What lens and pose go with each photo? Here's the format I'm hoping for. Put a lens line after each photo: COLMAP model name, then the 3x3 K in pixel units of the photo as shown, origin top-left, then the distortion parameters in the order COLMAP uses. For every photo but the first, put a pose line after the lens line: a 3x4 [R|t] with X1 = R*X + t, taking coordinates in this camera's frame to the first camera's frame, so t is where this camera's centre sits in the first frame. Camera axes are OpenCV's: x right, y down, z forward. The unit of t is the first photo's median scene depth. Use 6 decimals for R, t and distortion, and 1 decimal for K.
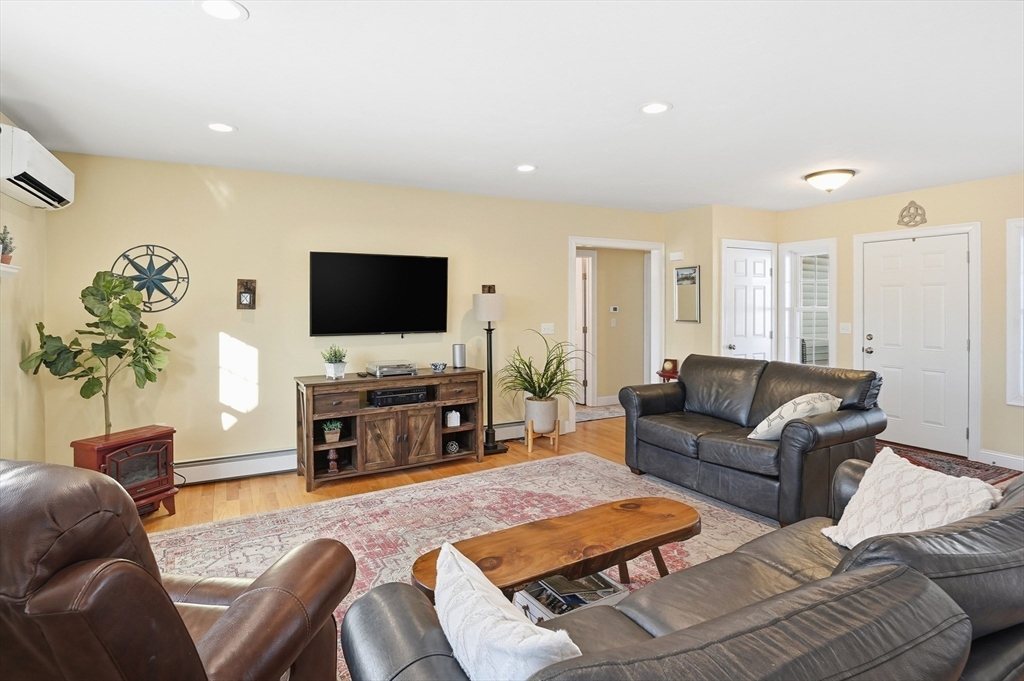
lens RADIAL K [[532.5, 0, 507.0], [0, 532.5, 311.8], [0, 0, 1]] dist [-0.024559, -0.001634]
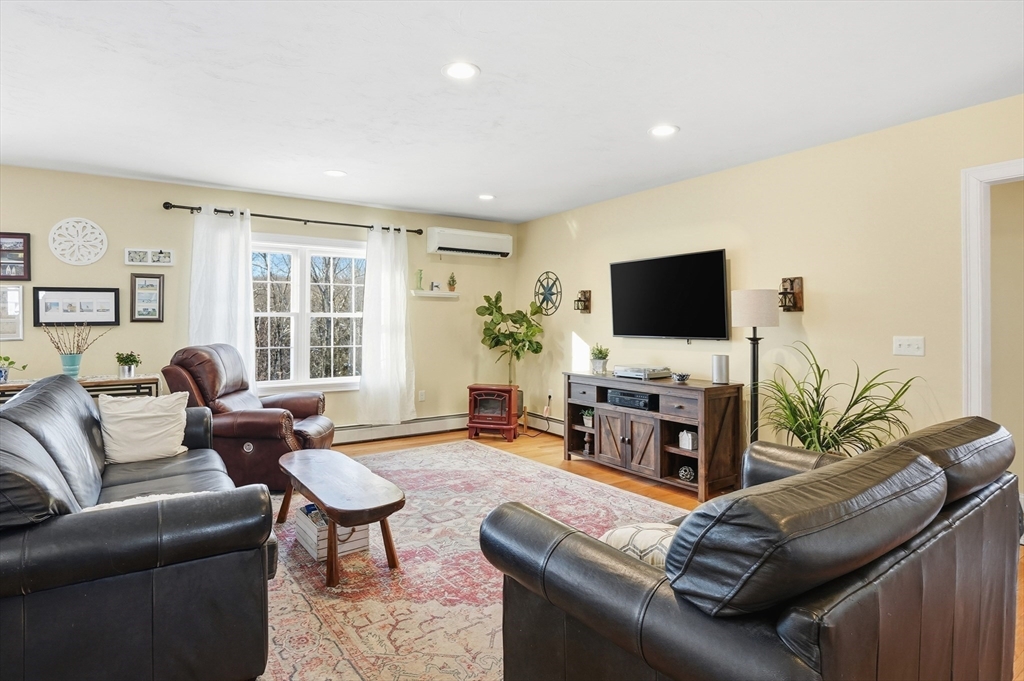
lens RADIAL K [[532.5, 0, 507.0], [0, 532.5, 311.8], [0, 0, 1]] dist [-0.024559, -0.001634]
pose [[0.089642, -0.015074, -0.995860, 0.832309], [-0.017695, 0.999704, -0.016725, 0.017254], [0.995817, 0.019121, 0.089349, 0.728255]]
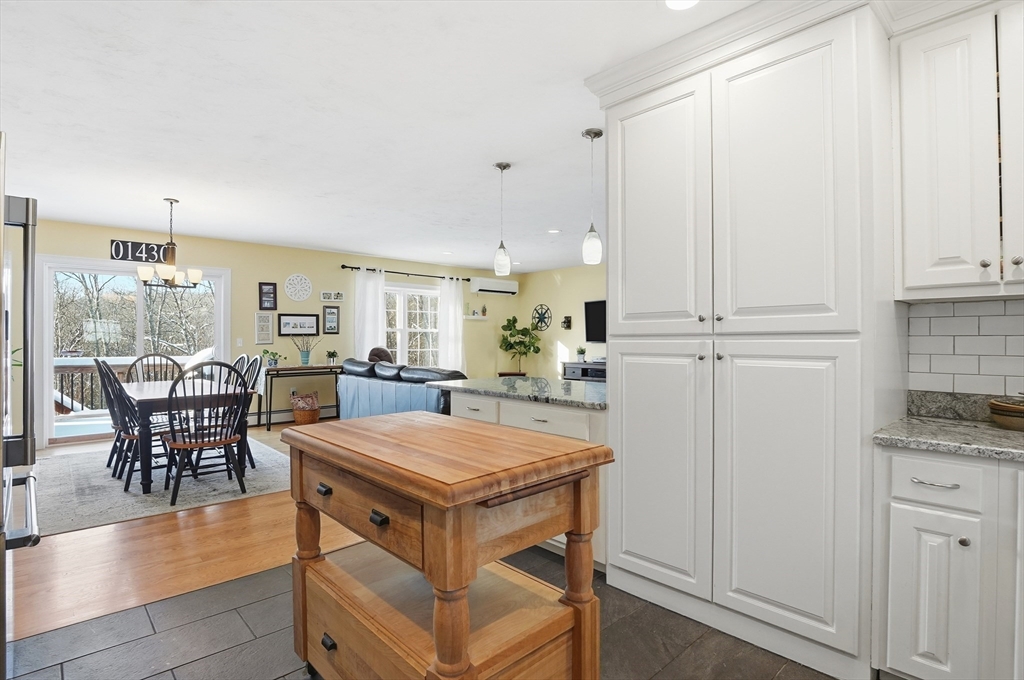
lens RADIAL K [[512.6, 0, 505.7], [0, 512.6, 335.9], [0, 0, 1]] dist [-0.021062, -0.001285]
pose [[0.249390, -0.002402, -0.968400, 1.628605], [-0.016496, 0.999841, -0.006728, 0.043125], [0.968263, 0.017652, 0.249311, 0.215026]]
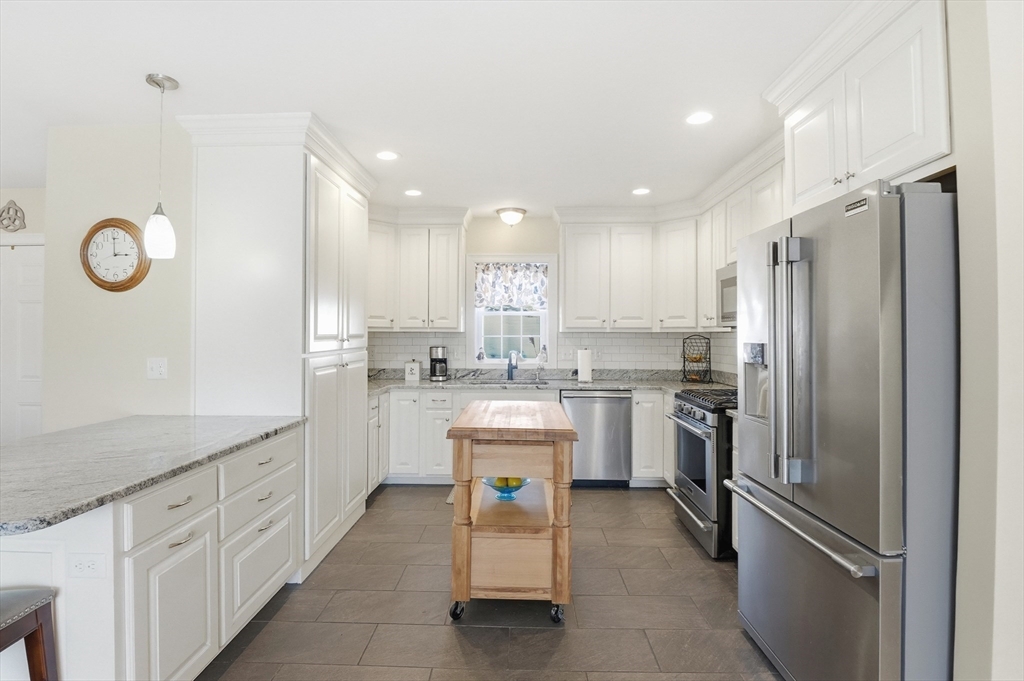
lens RADIAL K [[509.3, 0, 506.3], [0, 509.3, 329.3], [0, 0, 1]] dist [-0.000364, -0.026907]
pose [[0.503254, 0.010621, 0.864073, 0.611208], [0.013064, 0.999717, -0.019897, 0.022242], [-0.864040, 0.021301, 0.502973, -0.083268]]
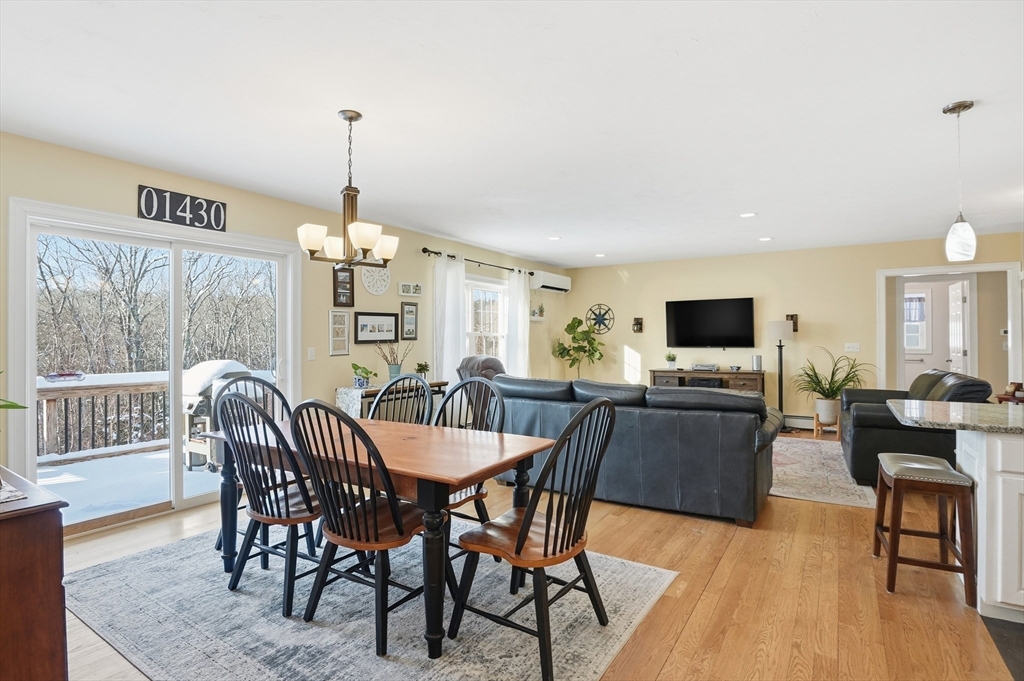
lens RADIAL K [[512.6, 0, 505.7], [0, 512.6, 336.4], [0, 0, 1]] dist [-0.021062, -0.001285]
pose [[0.486075, -0.005582, -0.873899, 1.000486], [-0.009800, 0.999882, -0.011837, 0.038407], [0.873862, 0.014318, 0.485963, -0.391598]]
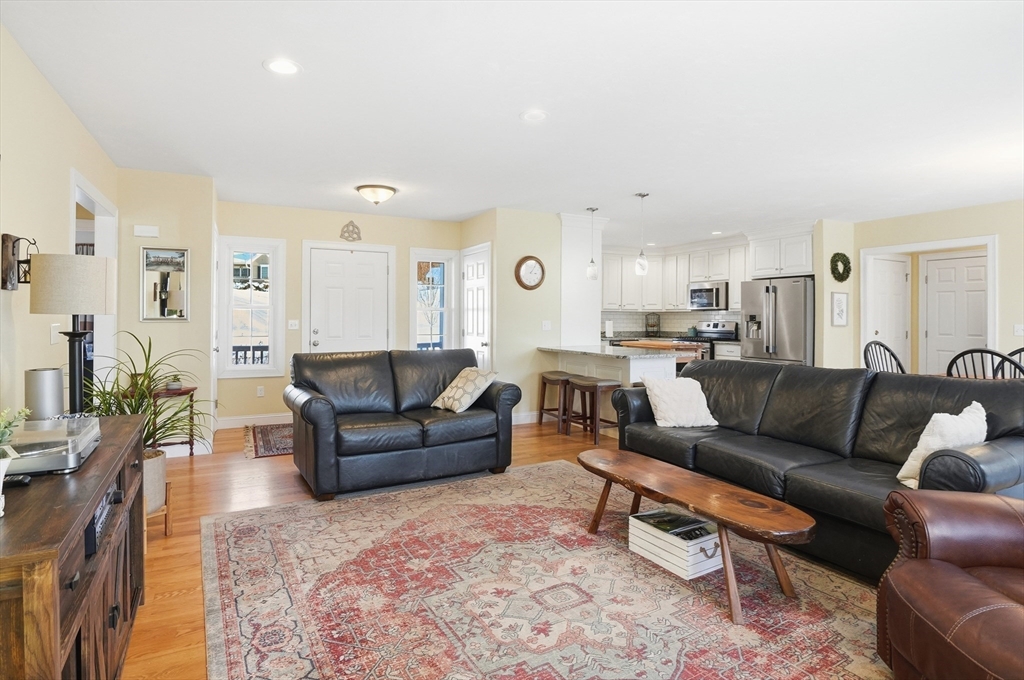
lens RADIAL K [[532.5, 0, 507.0], [0, 532.5, 311.3], [0, 0, 1]] dist [-0.024559, -0.001634]
pose [[0.017234, 0.010923, 0.999792, -0.605686], [0.010773, 0.999880, -0.011109, 0.028613], [-0.999793, 0.010962, 0.017115, 0.754900]]
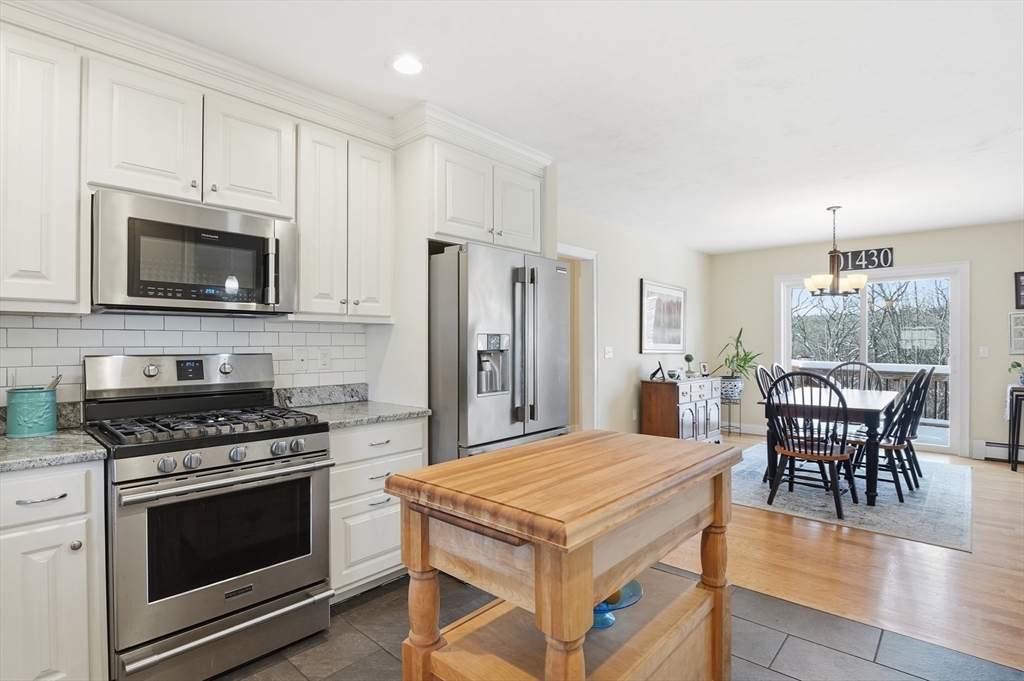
lens RADIAL K [[503.9, 0, 502.3], [0, 503.9, 341.2], [0, 0, 1]] dist [-0.027478, -0.000996]
pose [[-0.946798, -0.000589, -0.321827, 1.391257], [-0.005308, 0.999891, 0.013784, 0.029486], [0.321783, 0.014759, -0.946698, 0.593173]]
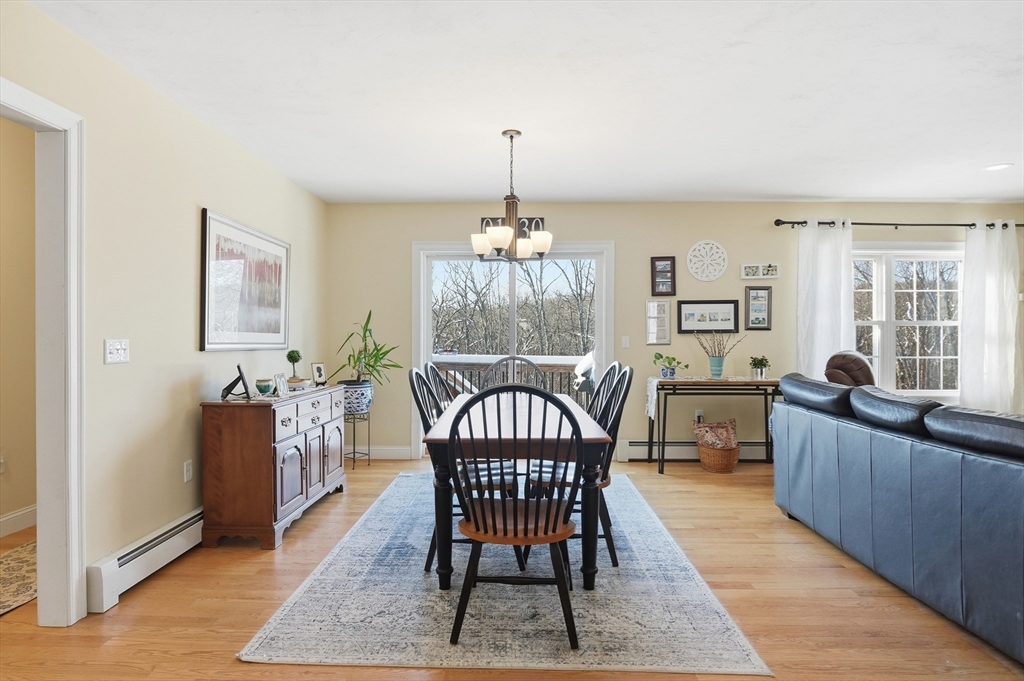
lens RADIAL K [[539.5, 0, 505.9], [0, 539.5, 335.6], [0, 0, 1]] dist [-0.019973, -0.000635]
pose [[-0.490618, 0.002676, -0.871371, 1.042121], [-0.017039, 0.999775, 0.012664, 0.041252], [0.871208, 0.021061, -0.490461, 0.165666]]
